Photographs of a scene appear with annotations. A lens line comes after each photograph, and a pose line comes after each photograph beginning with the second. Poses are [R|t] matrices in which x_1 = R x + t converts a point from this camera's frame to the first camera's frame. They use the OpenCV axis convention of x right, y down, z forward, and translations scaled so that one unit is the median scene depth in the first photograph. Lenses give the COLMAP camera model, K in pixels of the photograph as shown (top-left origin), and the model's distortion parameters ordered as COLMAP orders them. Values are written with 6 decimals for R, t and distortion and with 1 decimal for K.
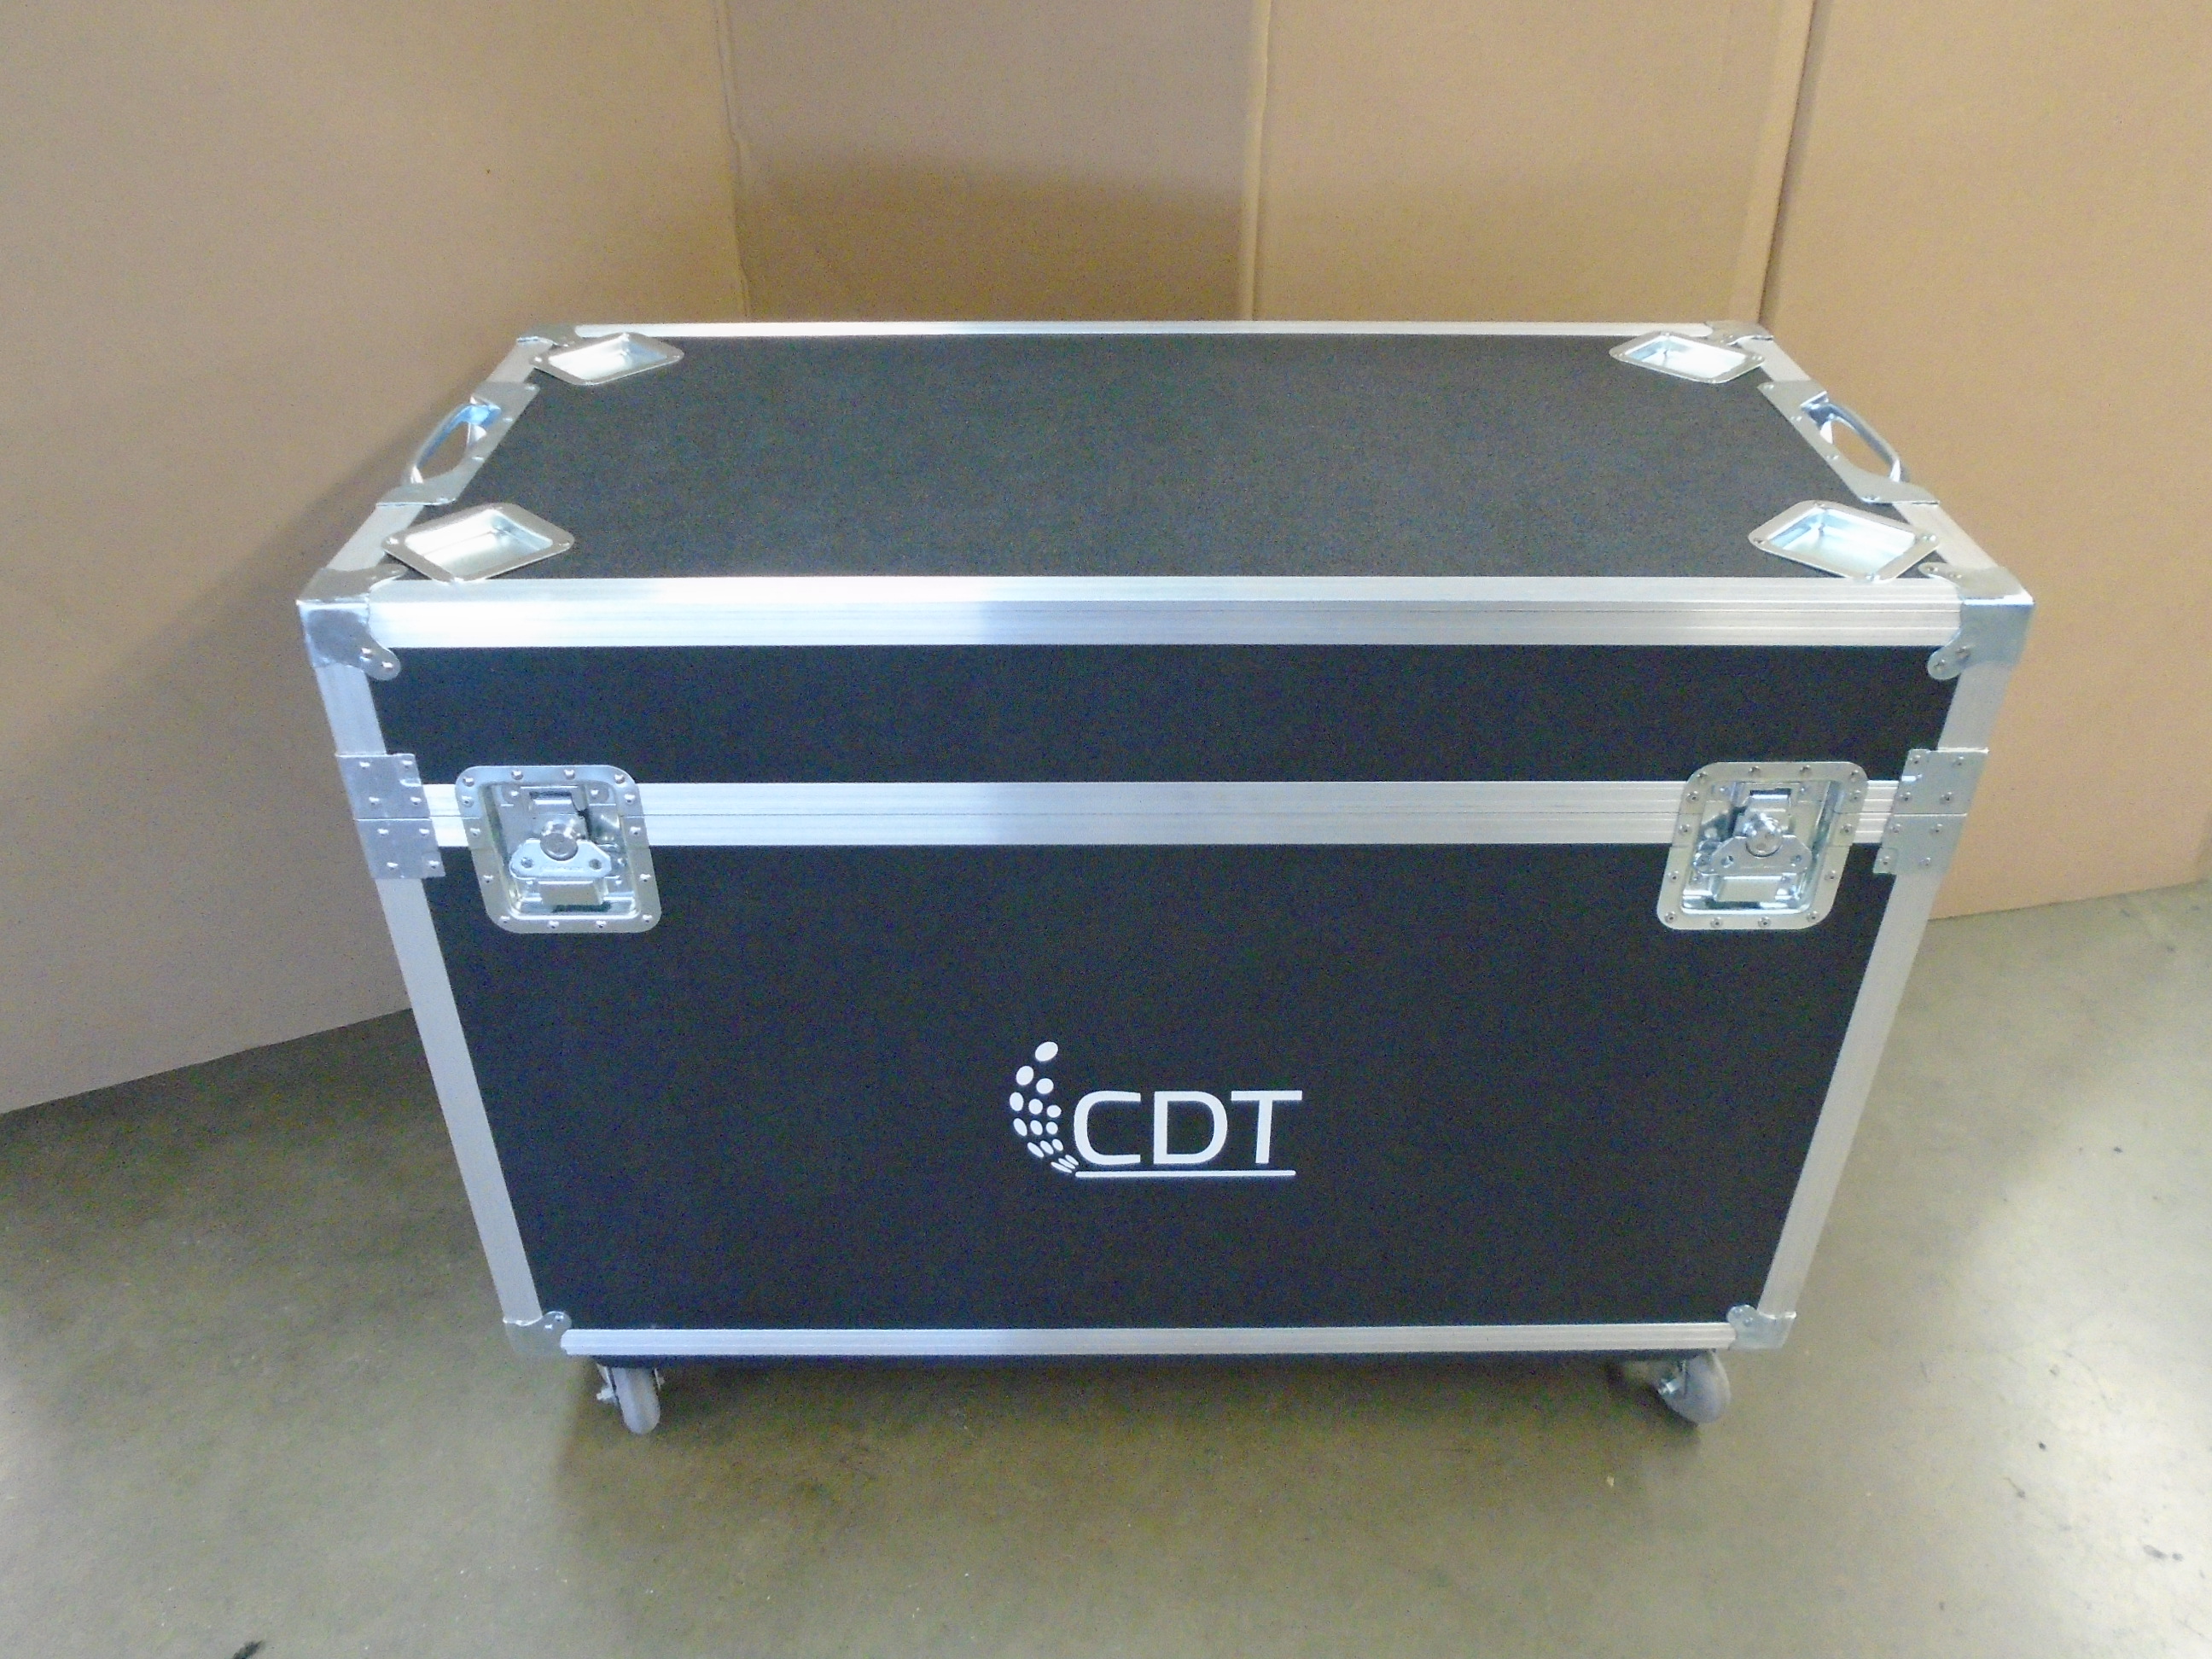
lens RADIAL K [[1681.1, 0, 1102.8], [0, 1681.1, 822.3], [0, 0, 1]] dist [0.000088, 0.000246]
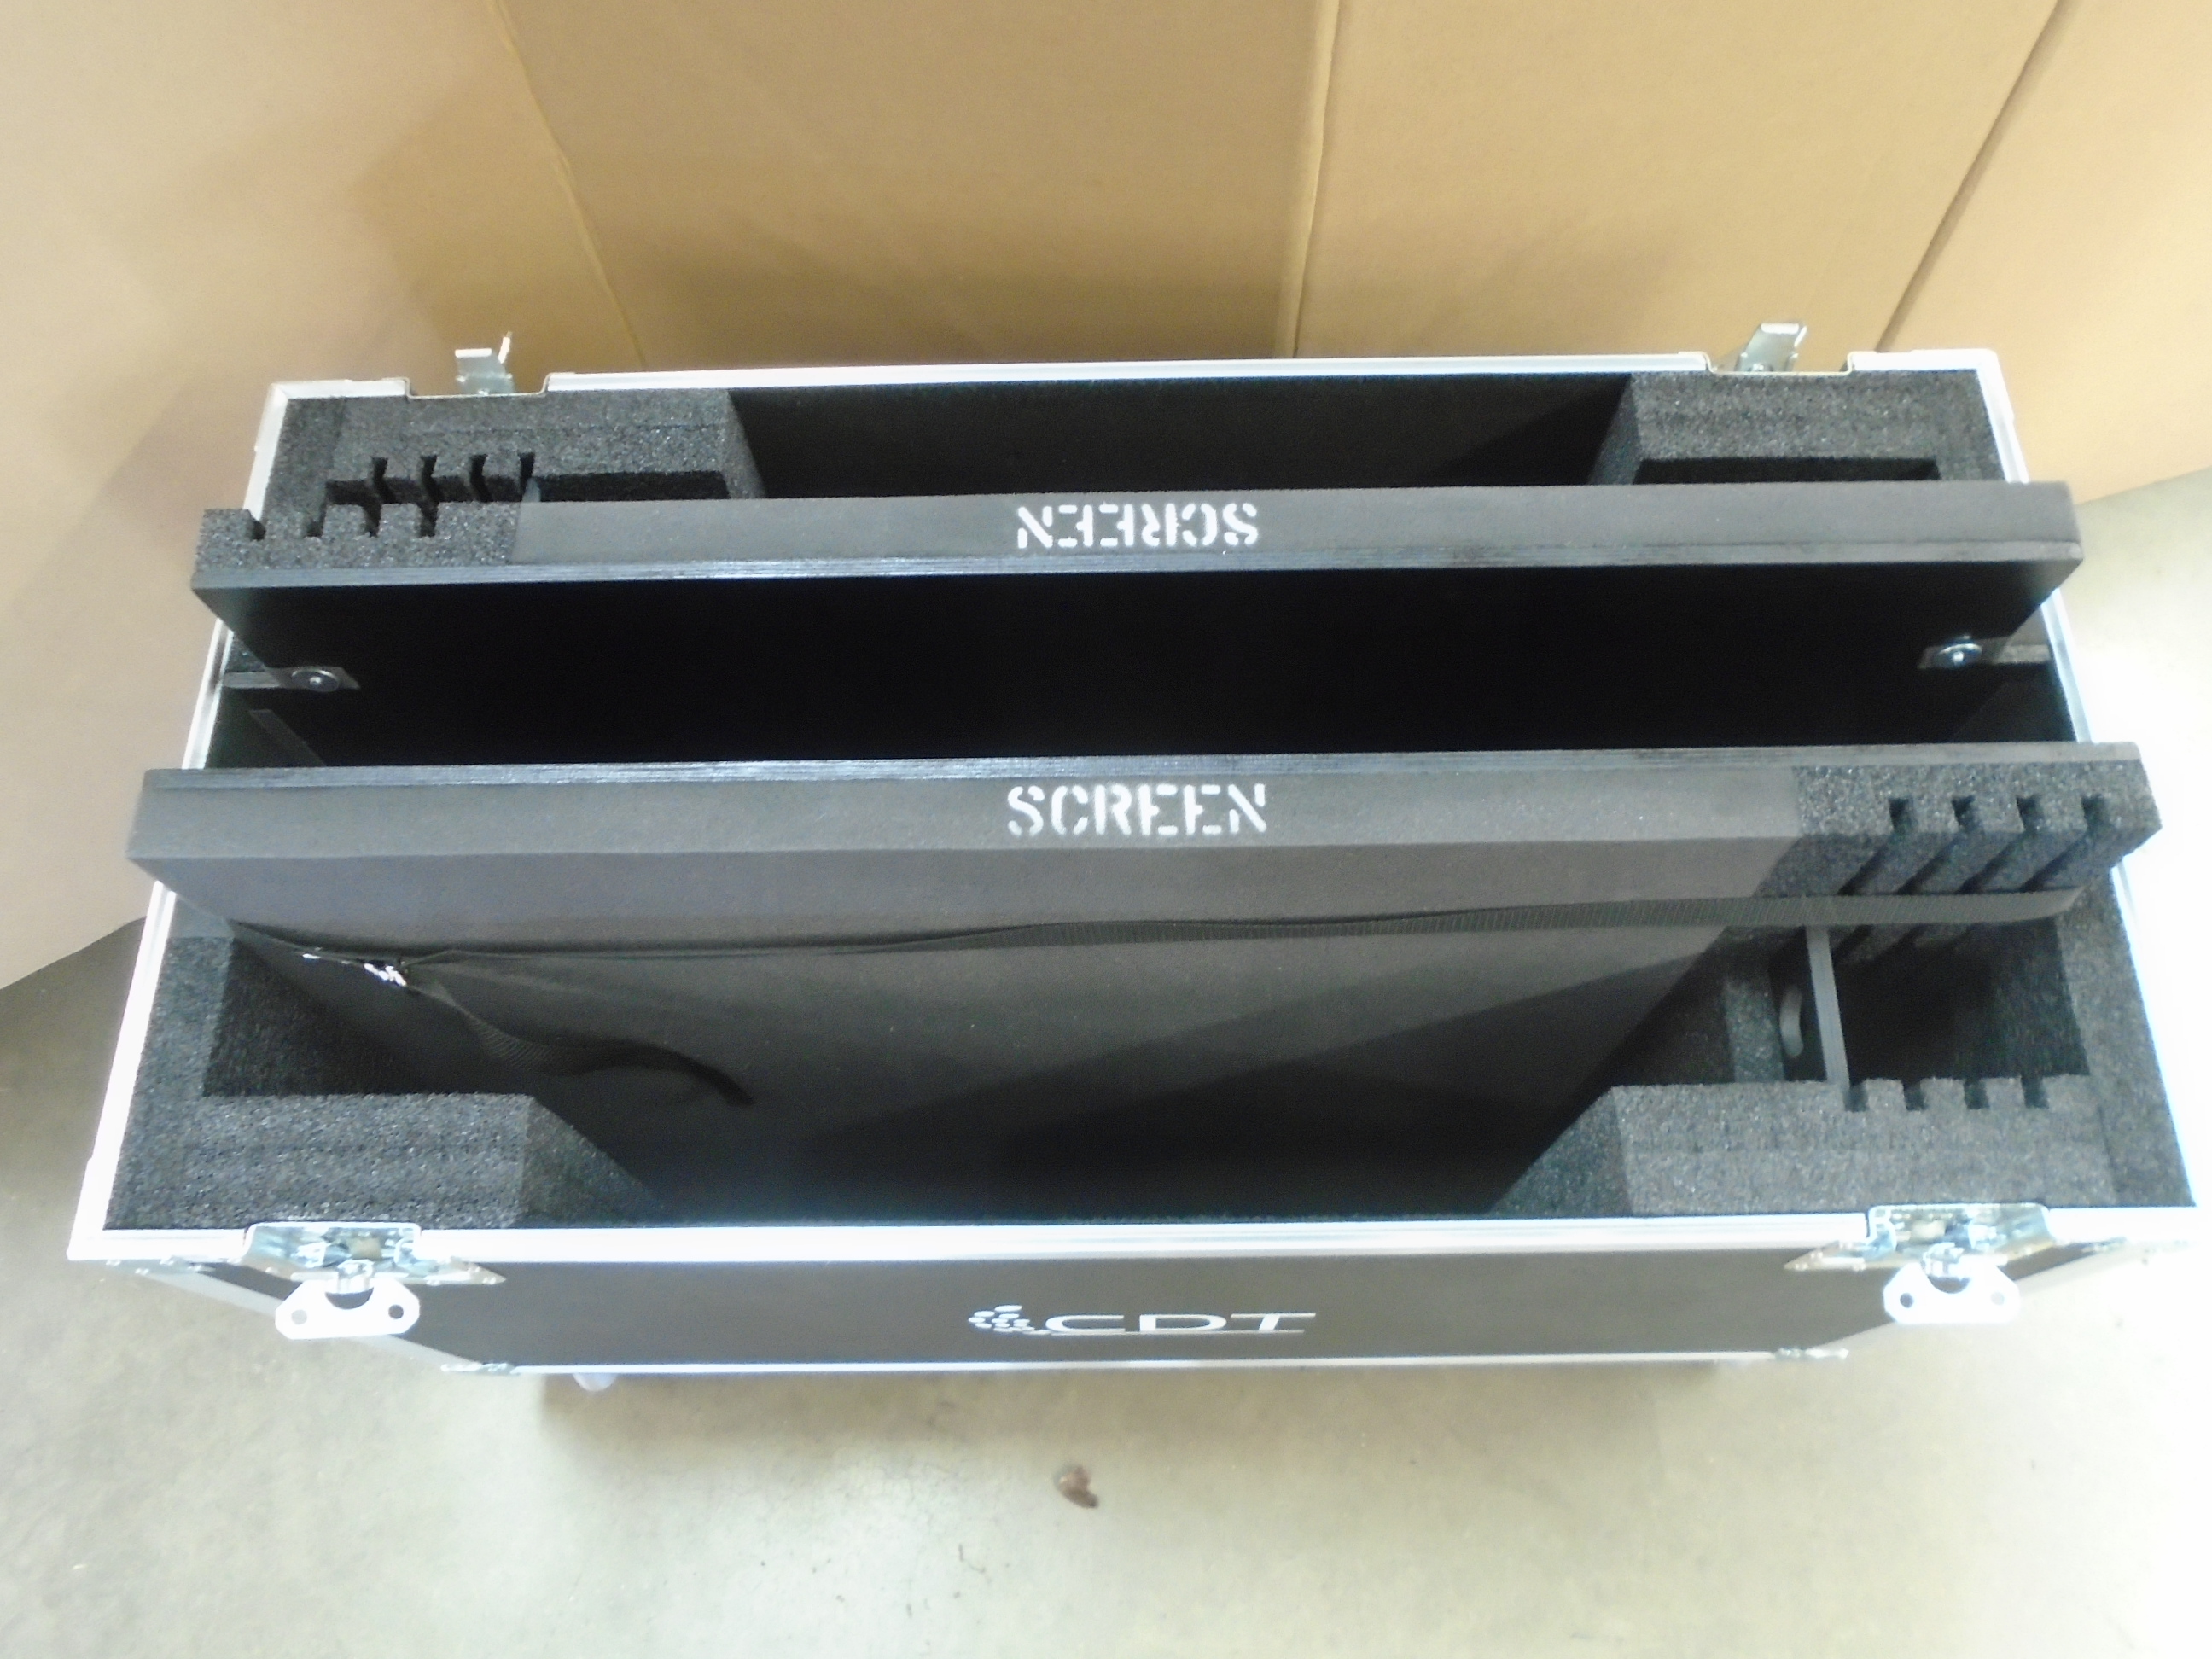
lens RADIAL K [[1720.2, 0, 1099.3], [0, 1720.2, 820.5], [0, 0, 1]] dist [-0.005653, 0.000885]
pose [[0.999765, -0.012170, -0.017958, 0.029038], [0.019937, 0.841767, 0.539473, -0.508885], [0.008551, -0.539704, 0.841812, 0.407884]]
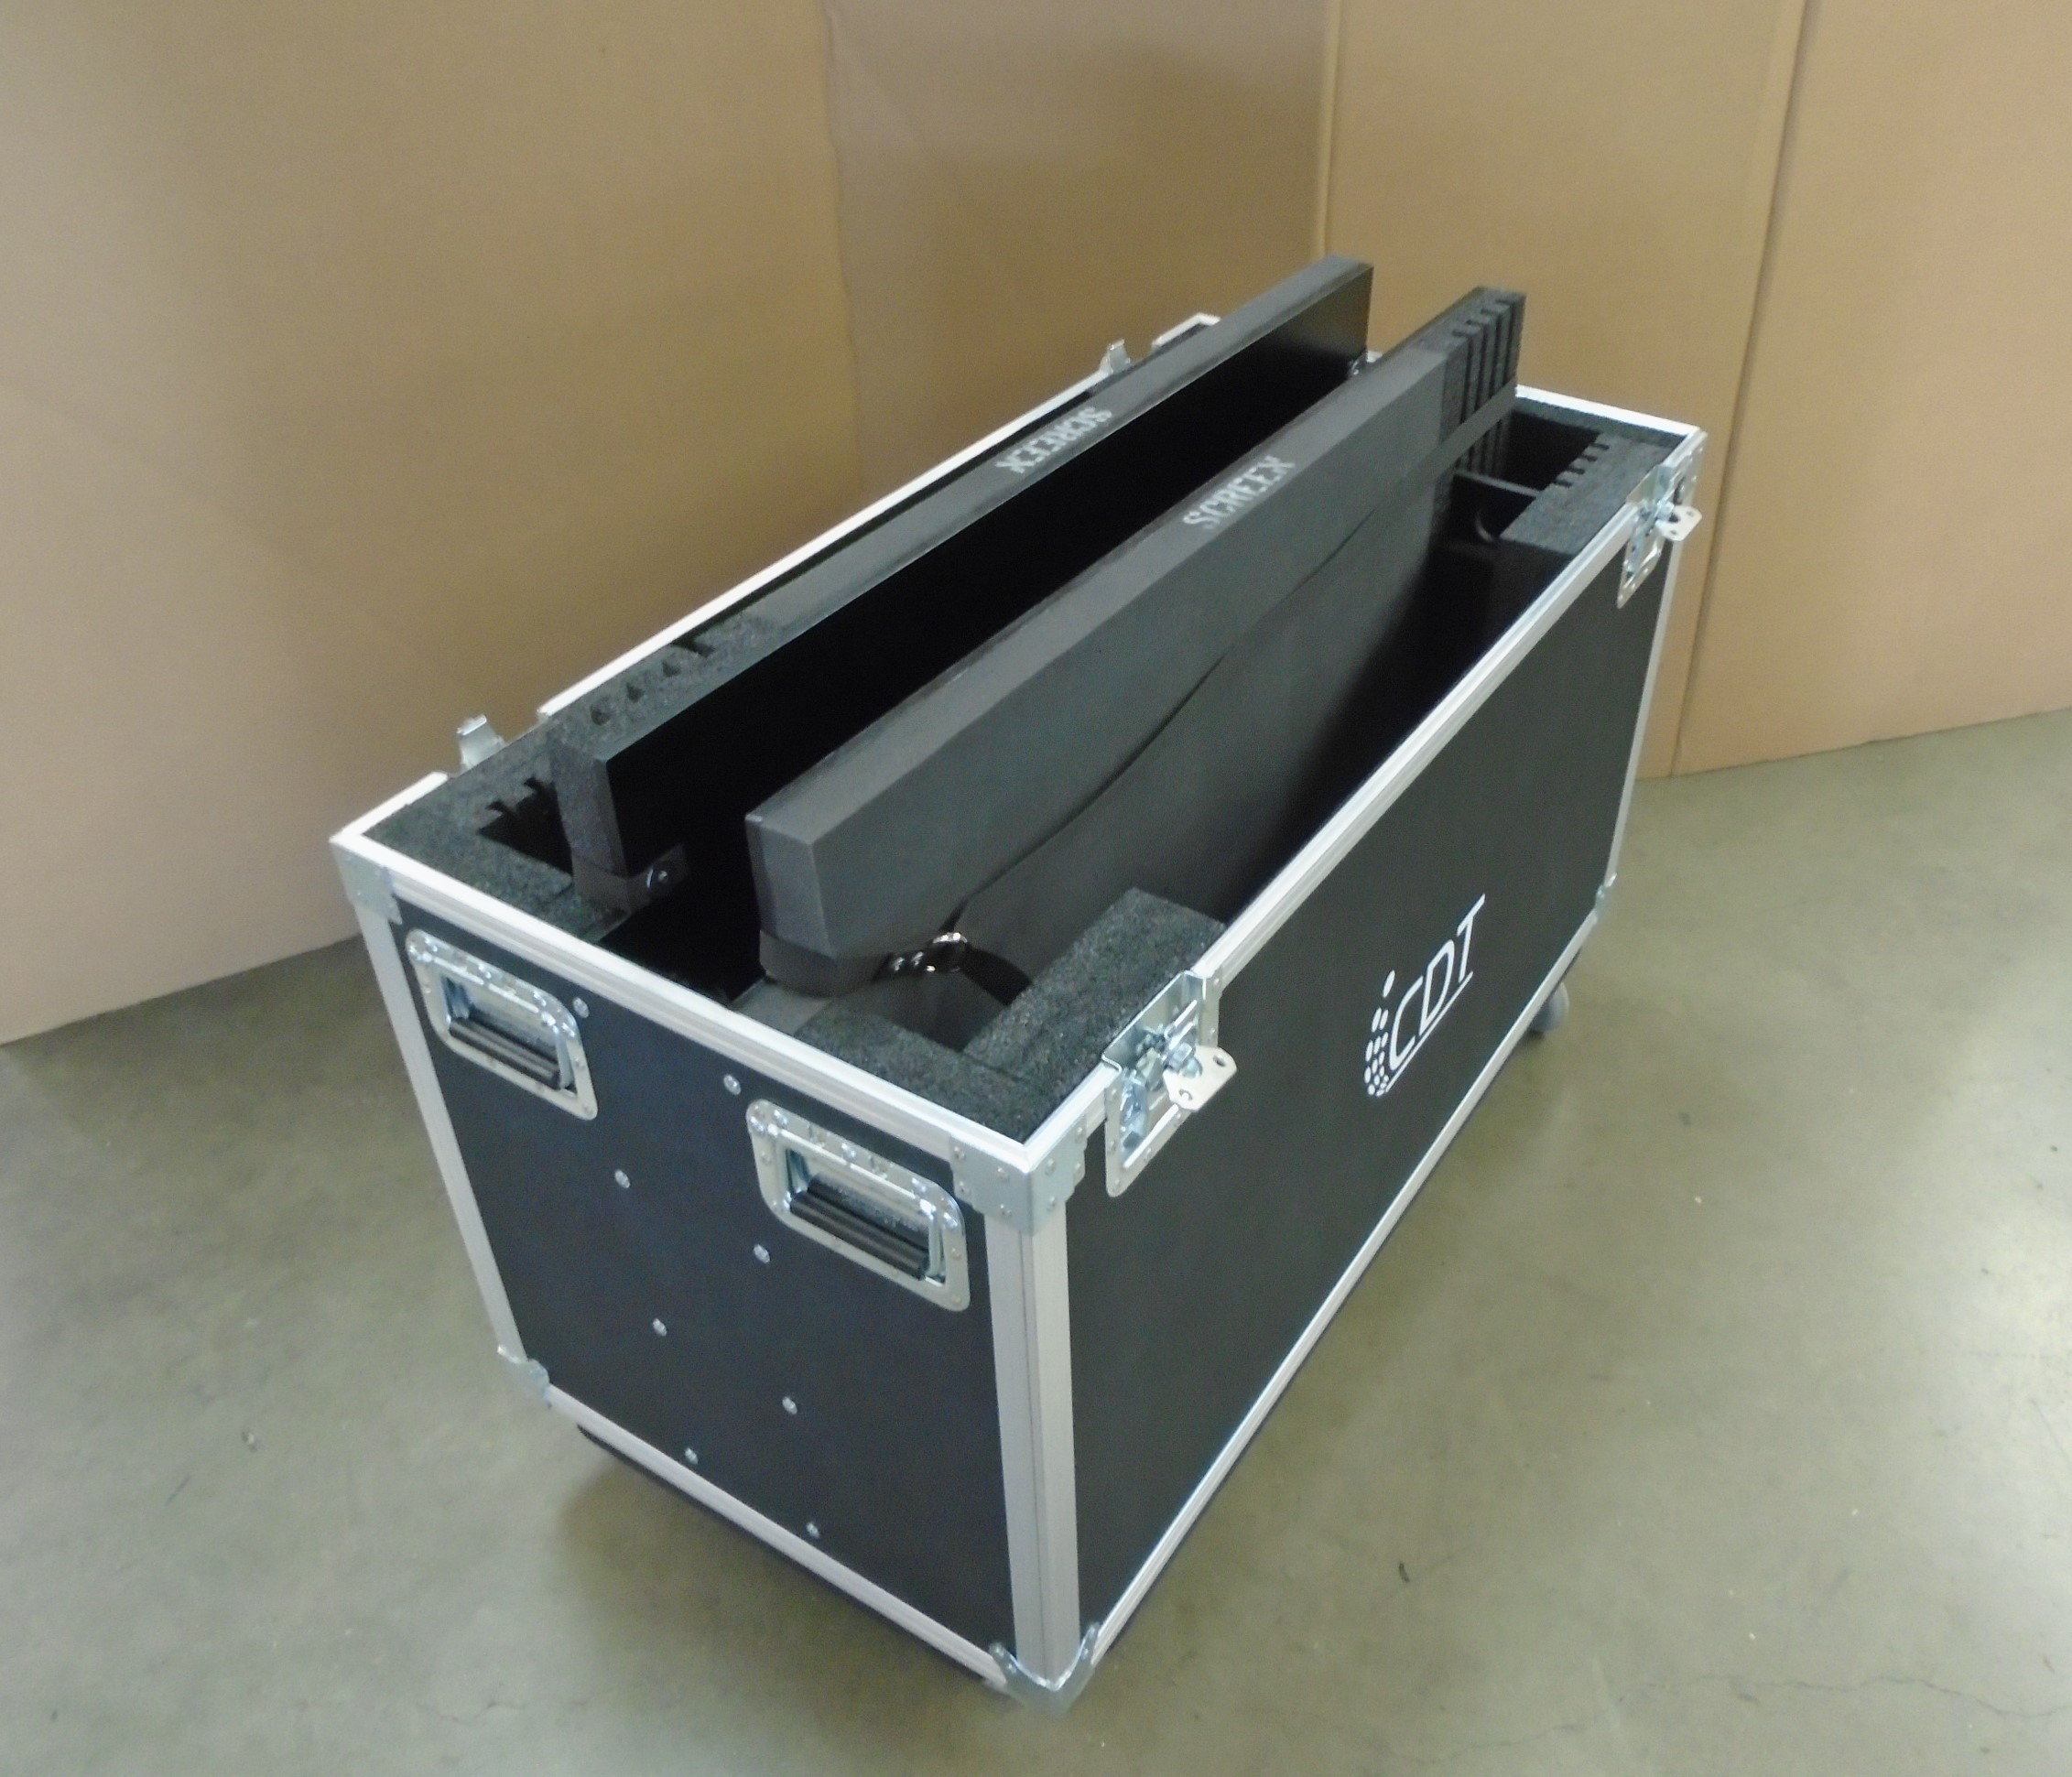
lens RADIAL K [[1829.0, 0, 1121.9], [0, 1829.0, 894.6], [0, 0, 1]] dist [-0.012485, -0.003677]
pose [[0.536755, -0.514167, 0.668974, -0.812353], [0.467014, 0.841386, 0.271970, -0.279060], [-0.702703, 0.166439, 0.691742, 0.332160]]
